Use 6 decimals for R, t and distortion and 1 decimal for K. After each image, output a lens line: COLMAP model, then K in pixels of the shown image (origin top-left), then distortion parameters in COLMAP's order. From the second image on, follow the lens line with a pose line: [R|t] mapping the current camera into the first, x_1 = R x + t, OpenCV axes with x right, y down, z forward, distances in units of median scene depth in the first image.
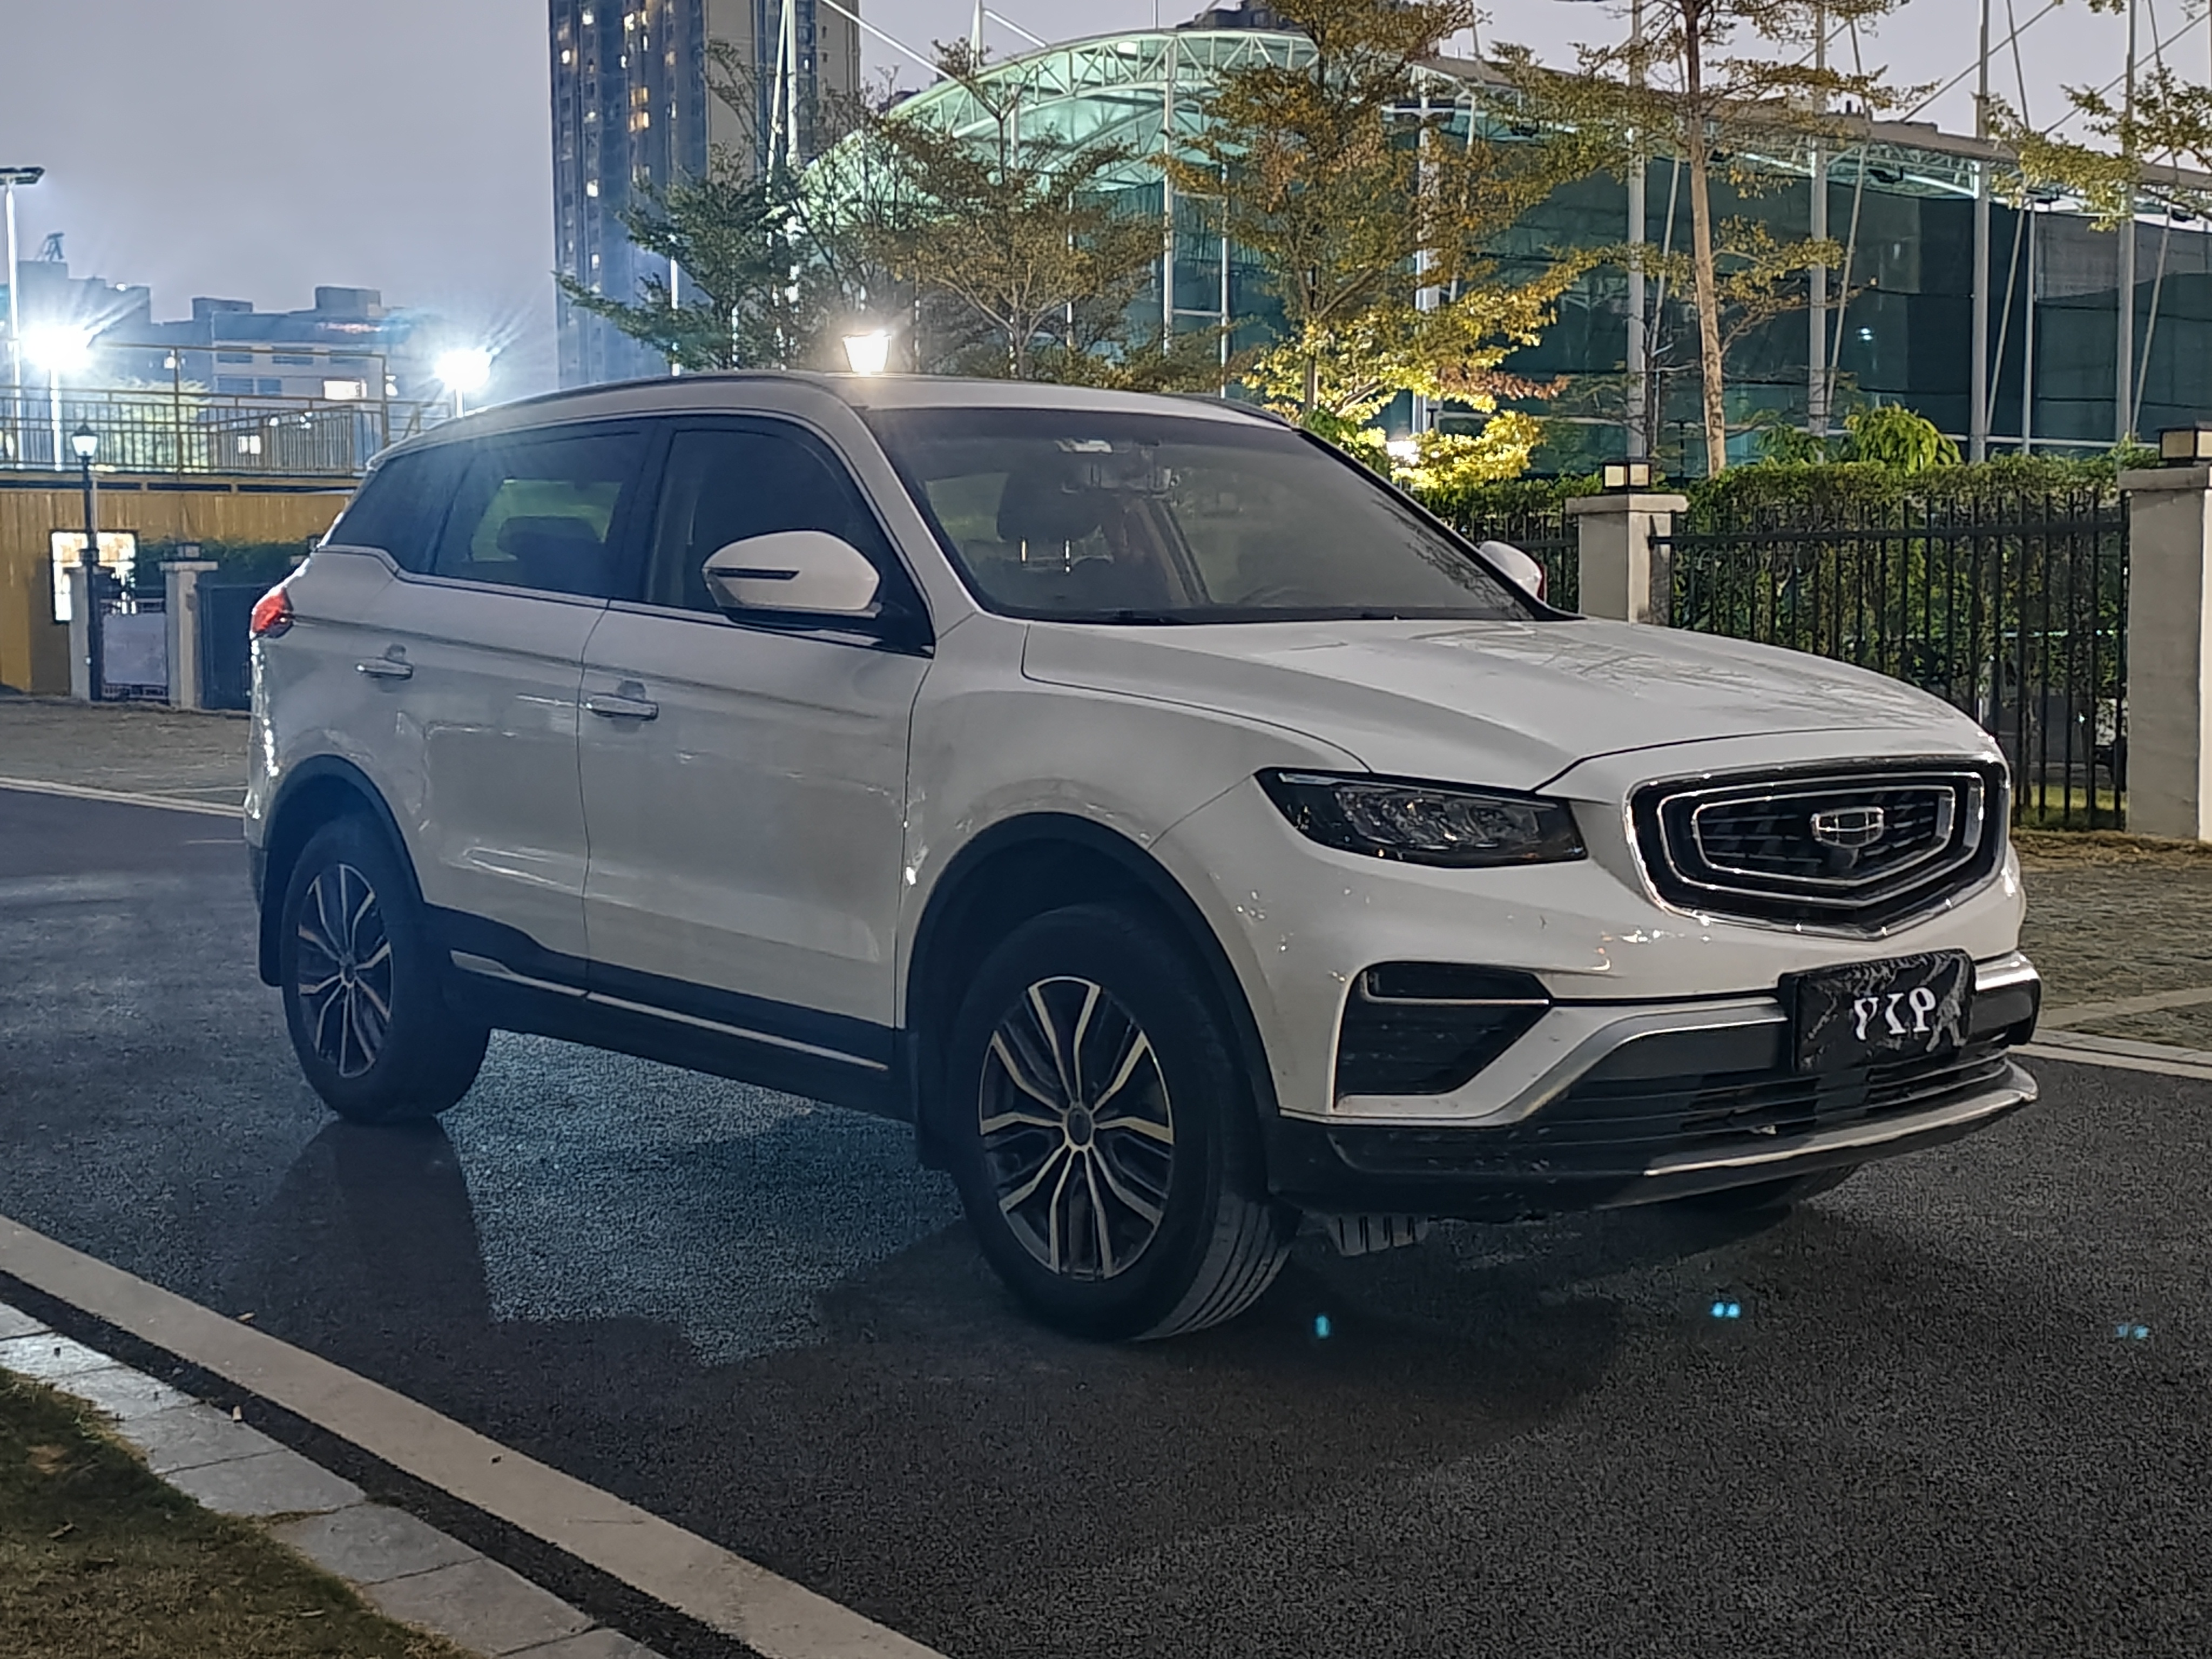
lens RADIAL K [[2978.1, 0, 1106.0], [0, 2978.1, 829.5], [0, 0, 1]] dist [0.169517, -0.351003]
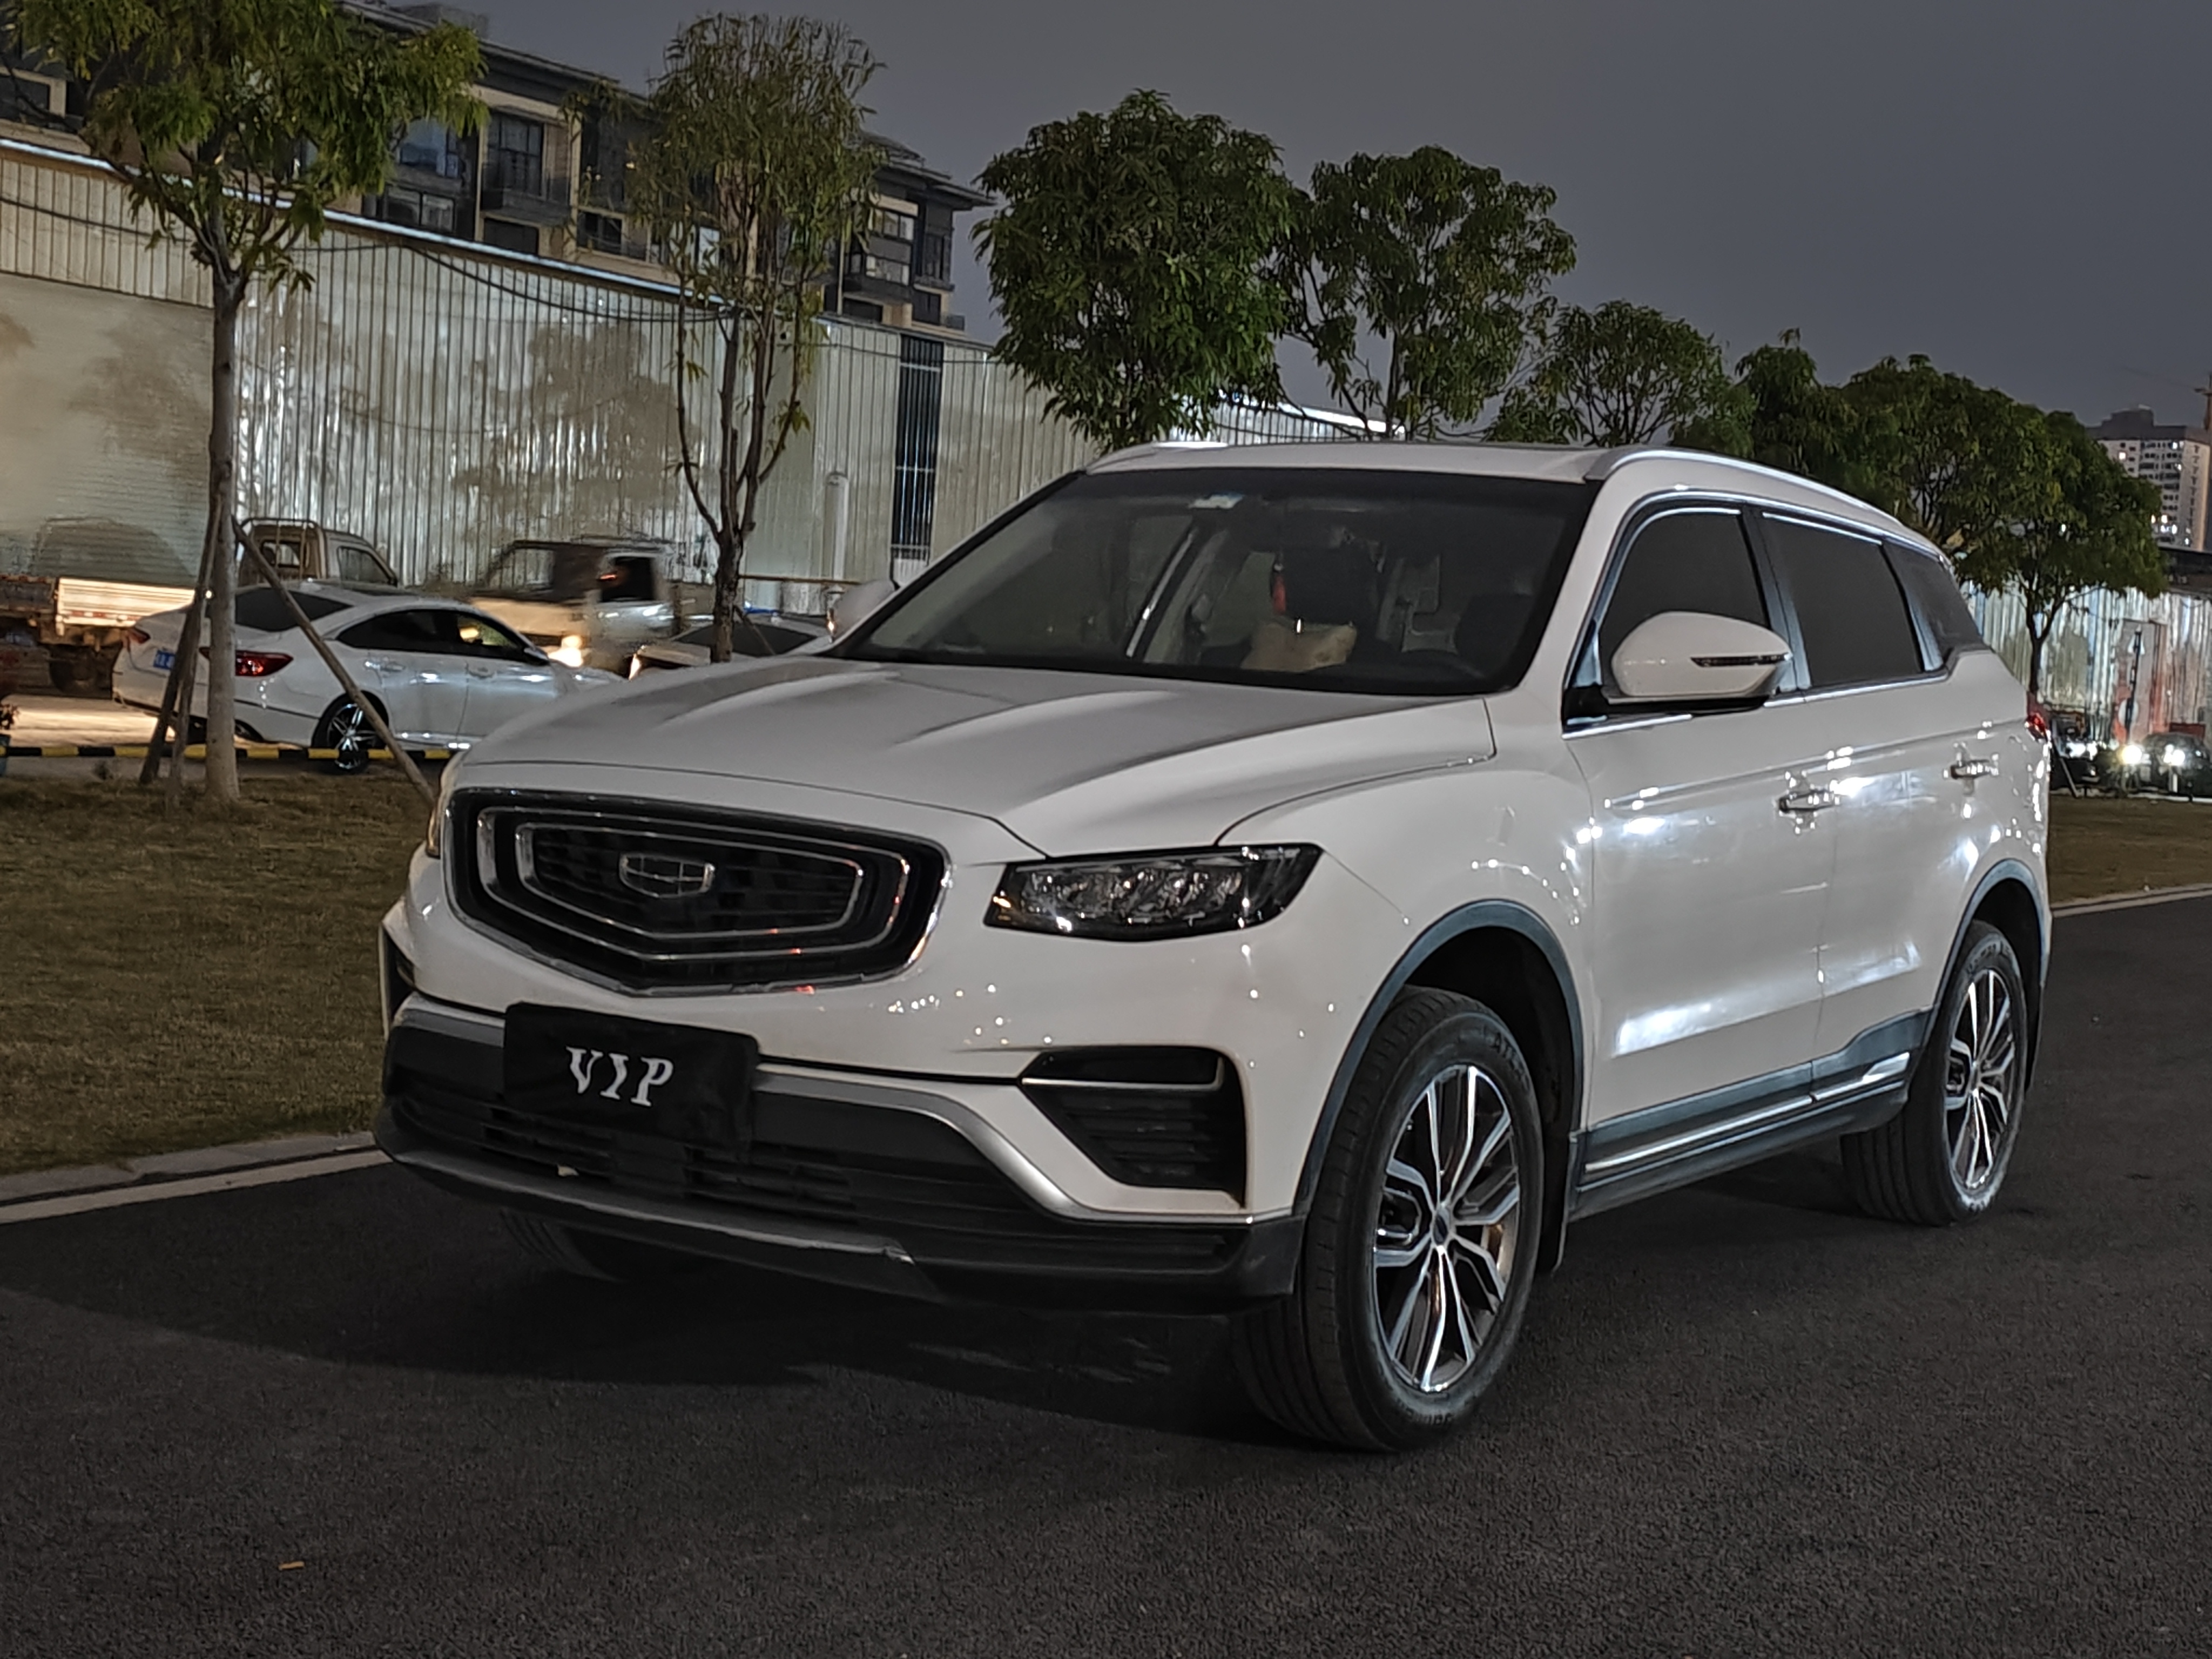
lens RADIAL K [[3010.8, 0, 1106.0], [0, 3010.8, 829.5], [0, 0, 1]] dist [0.220305, -1.344348]
pose [[0.260071, 0.074413, -0.962718, 1.150545], [-0.129594, 0.990696, 0.041567, -0.069509], [0.956853, 0.113952, 0.267295, 0.854855]]
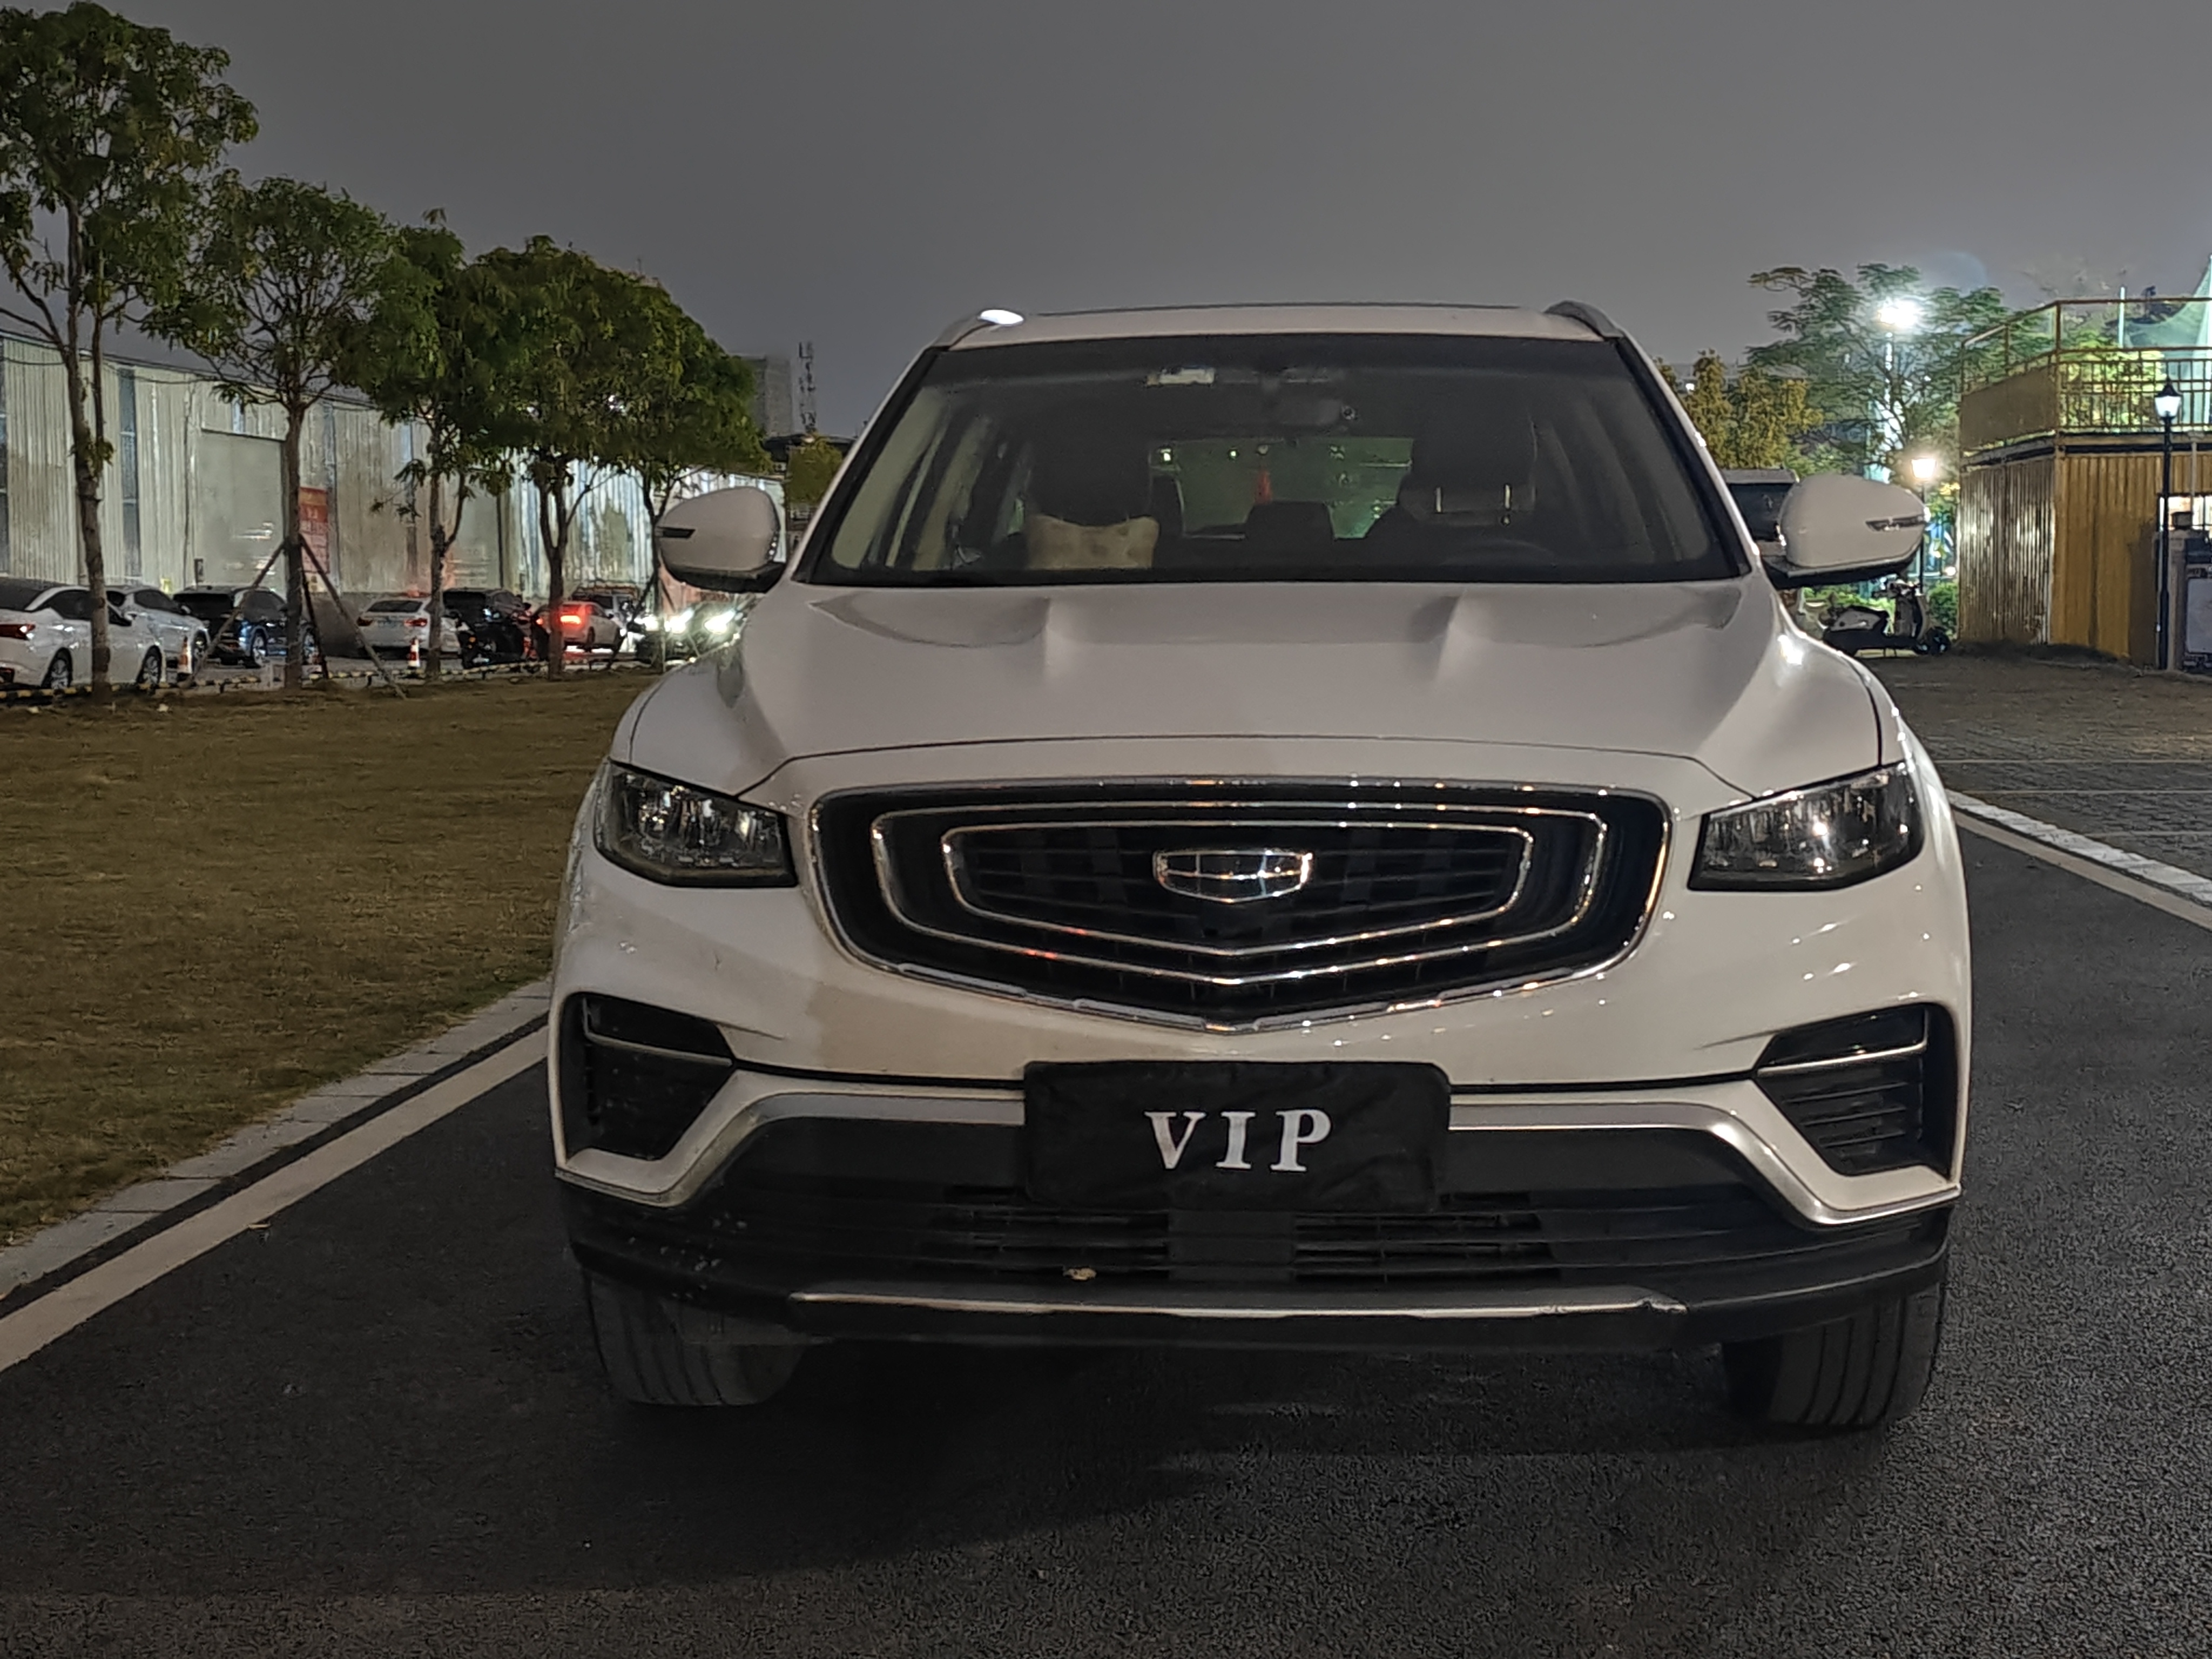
lens RADIAL K [[2975.4, 0, 1129.4], [0, 2975.4, 867.6], [0, 0, 1]] dist [0.068943, 0.026580]
pose [[0.708566, 0.067223, -0.702435, 0.706489], [-0.050466, 0.997730, 0.044577, -0.031568], [0.703837, 0.003863, 0.710351, 0.466979]]
